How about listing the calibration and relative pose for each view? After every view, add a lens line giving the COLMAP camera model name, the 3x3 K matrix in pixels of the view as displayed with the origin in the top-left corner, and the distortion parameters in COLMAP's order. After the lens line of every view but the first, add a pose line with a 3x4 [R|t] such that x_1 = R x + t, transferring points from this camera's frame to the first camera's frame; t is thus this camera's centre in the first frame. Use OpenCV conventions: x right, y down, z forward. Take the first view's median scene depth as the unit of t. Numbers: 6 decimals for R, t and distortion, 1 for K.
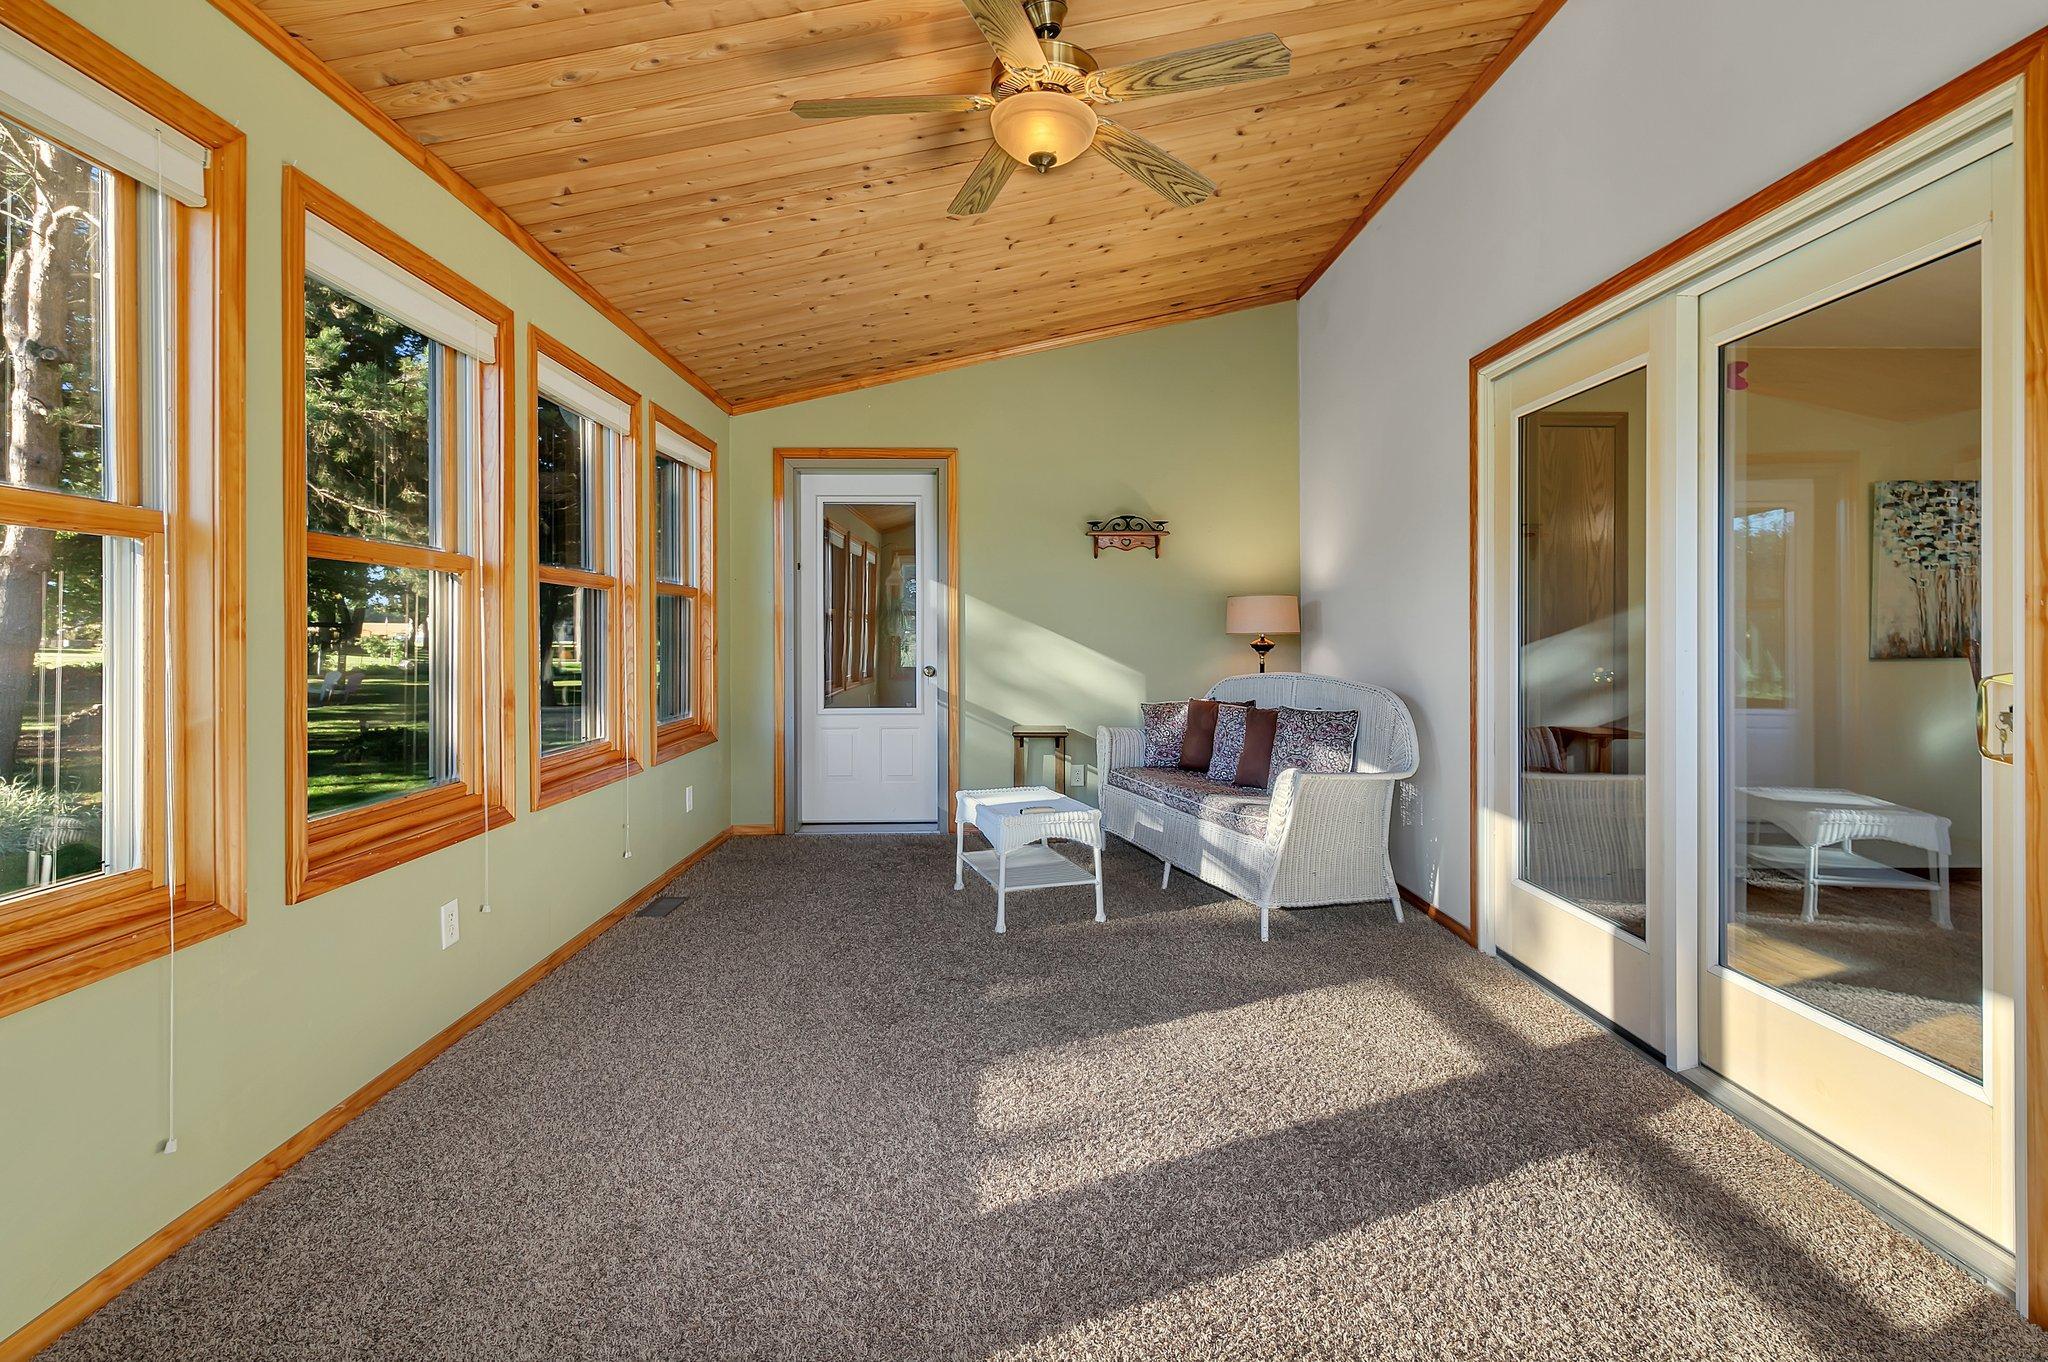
lens RADIAL K [[974.0, 0, 1027.7], [0, 974.0, 628.3], [0, 0, 1]] dist [-0.001650, -0.000530]
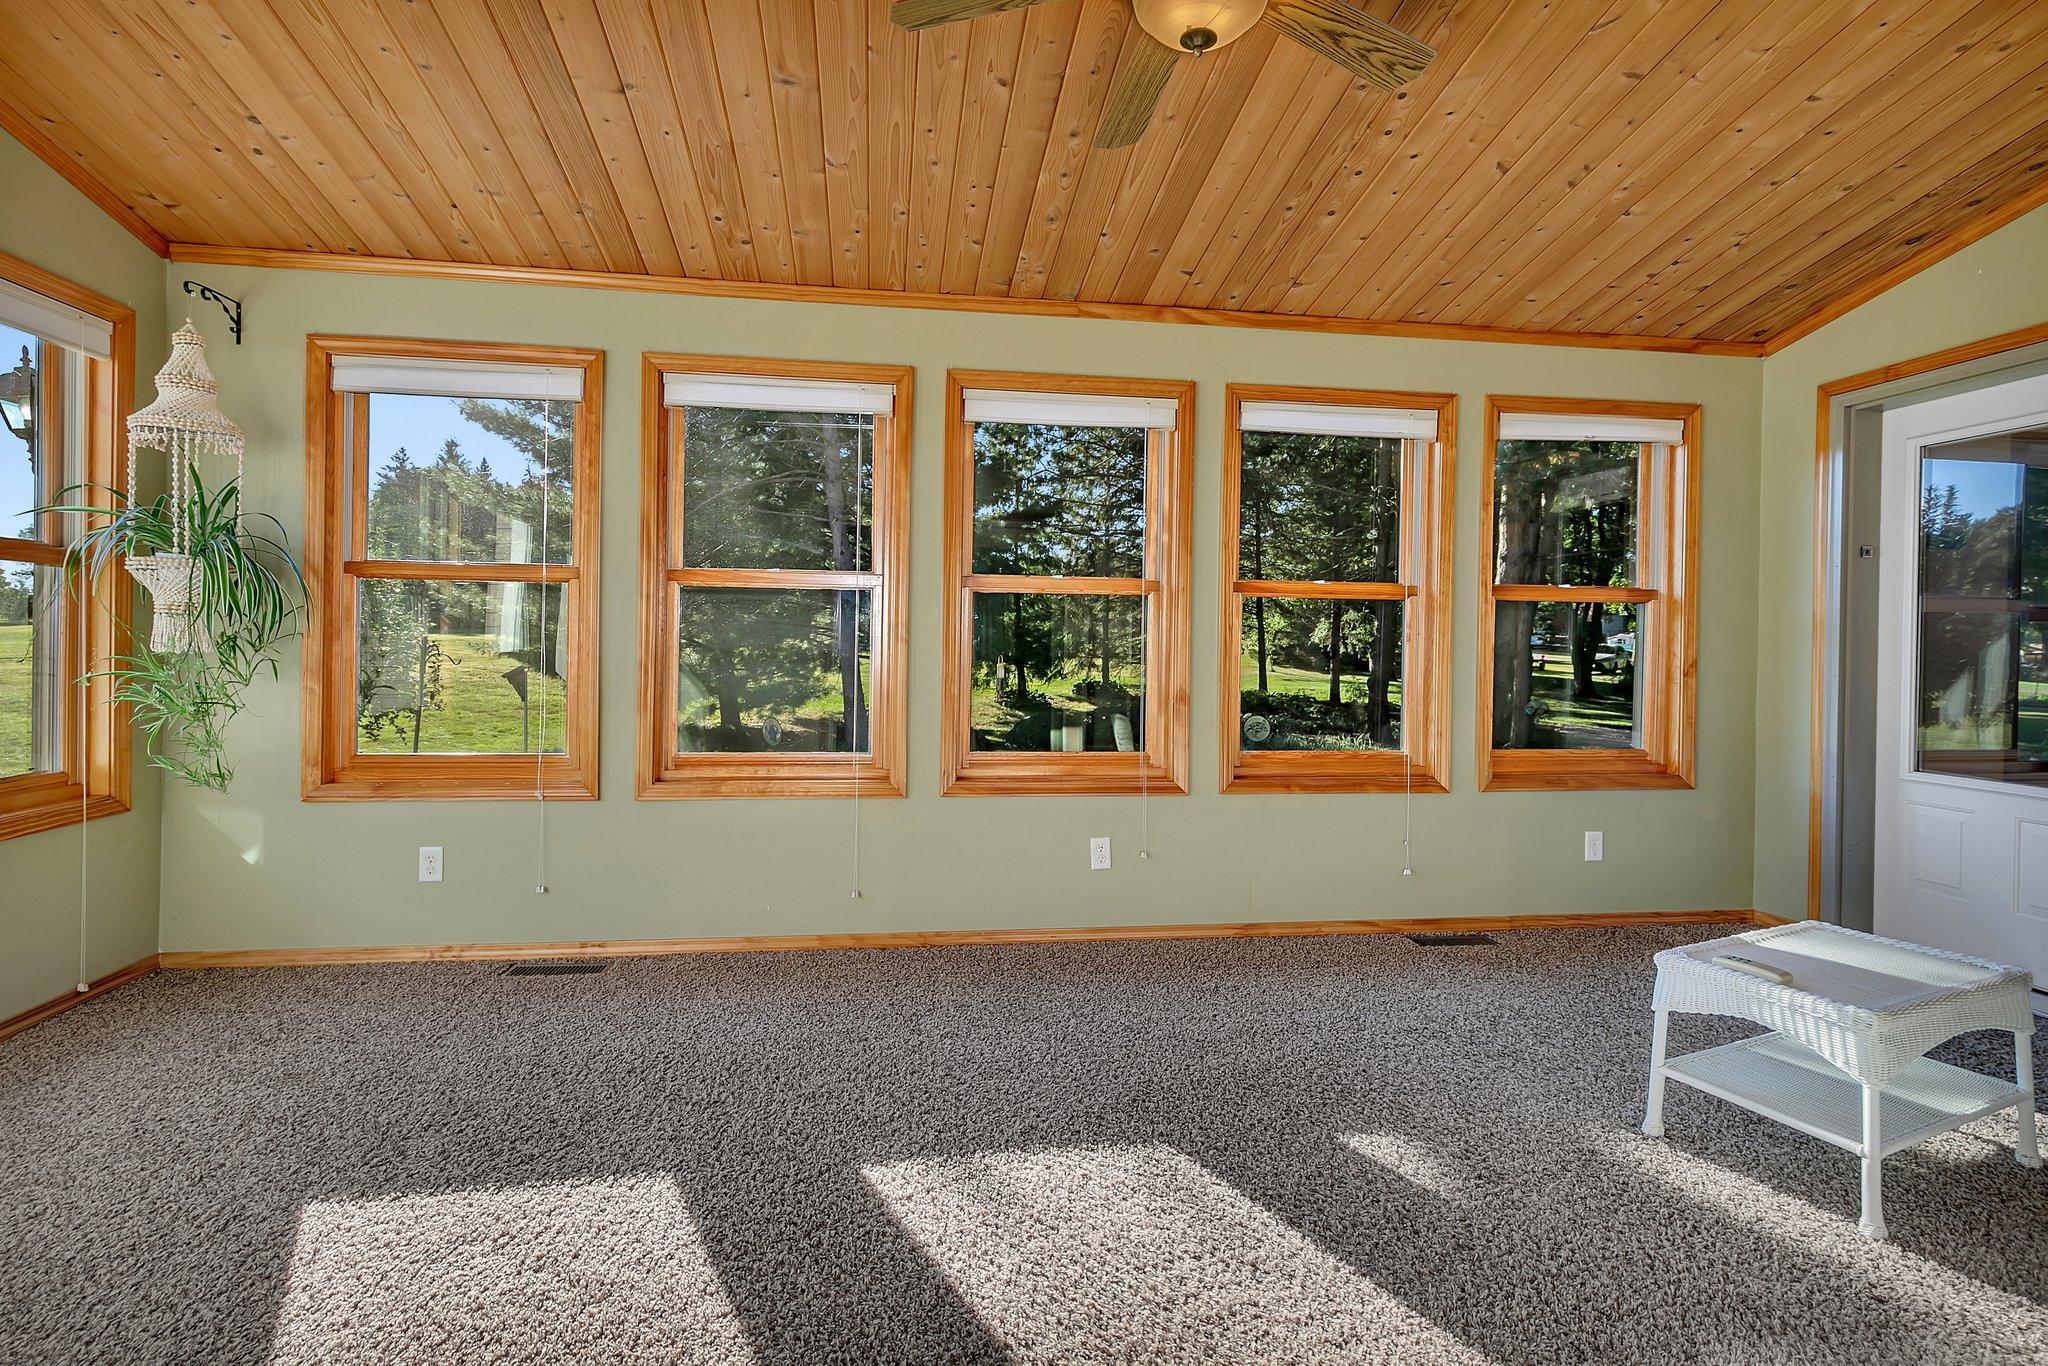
lens RADIAL K [[937.7, 0, 1023.3], [0, 937.7, 644.3], [0, 0, 1]] dist [0.001557, 0.000056]
pose [[0.109512, 0.003675, -0.993979, 0.498040], [-0.006107, 0.999977, 0.003024, 0.002885], [0.993967, 0.005739, 0.109532, 0.519844]]
